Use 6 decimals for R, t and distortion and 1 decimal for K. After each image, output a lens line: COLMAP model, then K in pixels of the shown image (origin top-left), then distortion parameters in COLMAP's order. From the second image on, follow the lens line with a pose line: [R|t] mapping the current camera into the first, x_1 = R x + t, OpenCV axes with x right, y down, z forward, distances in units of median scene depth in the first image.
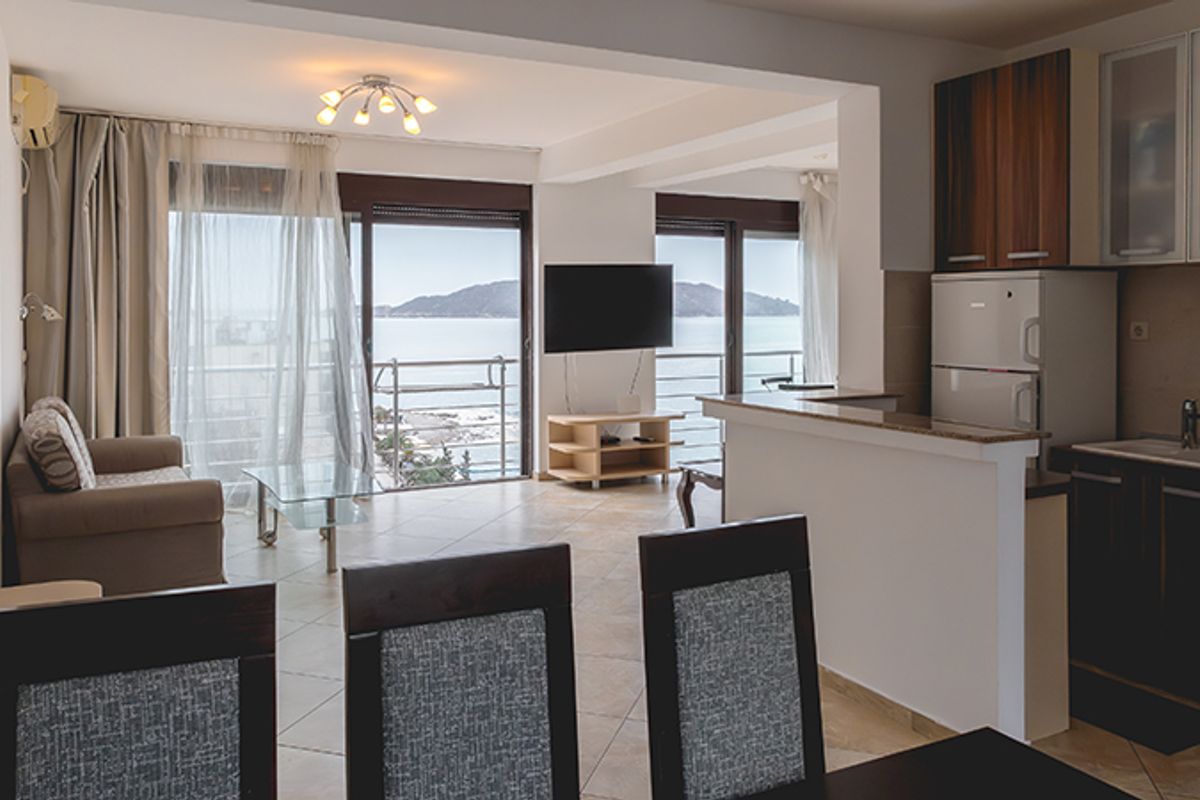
lens RADIAL K [[935.1, 0, 600.0], [0, 935.1, 355.3], [0, 0, 1]] dist [-0.008954, -0.005040]
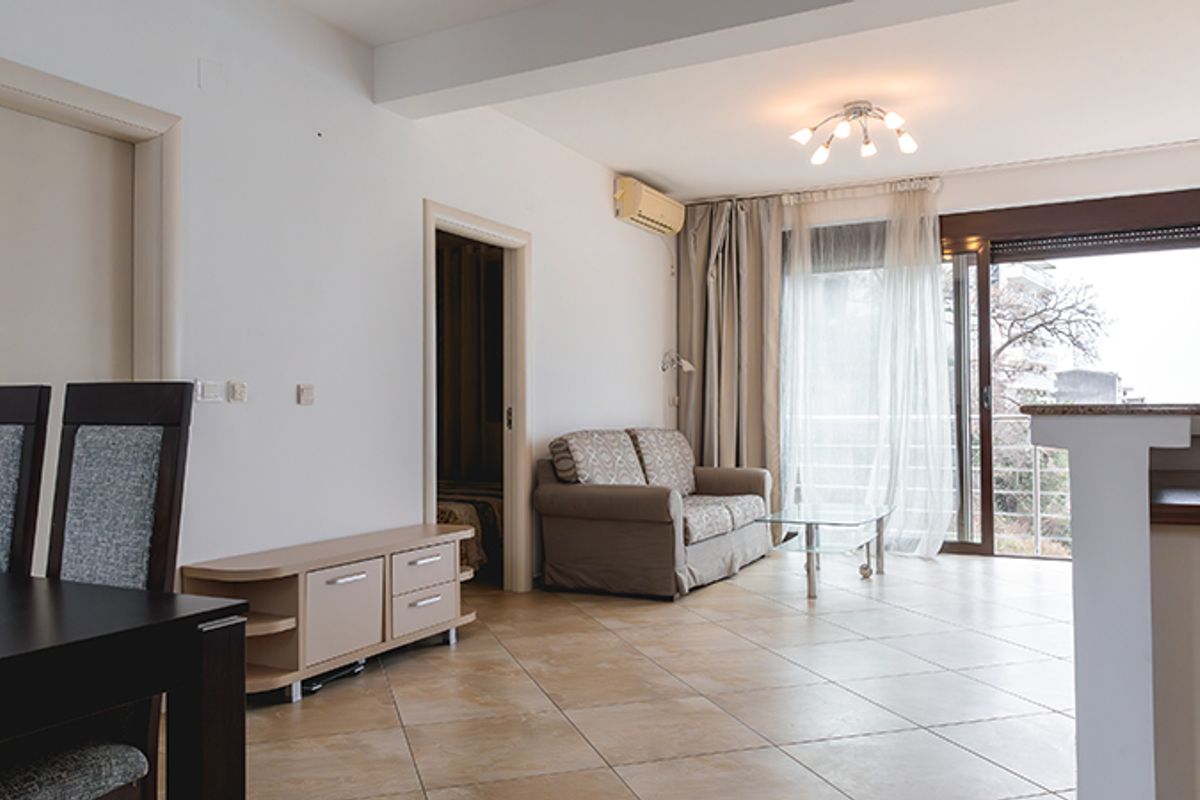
lens RADIAL K [[923.5, 0, 600.4], [0, 923.5, 442.2], [0, 0, 1]] dist [0.053373, -0.002843]
pose [[0.582881, 0.023088, -0.812230, 0.324838], [-0.032731, 0.999452, 0.004922, 0.049871], [0.811898, 0.023716, 0.583317, 0.167541]]
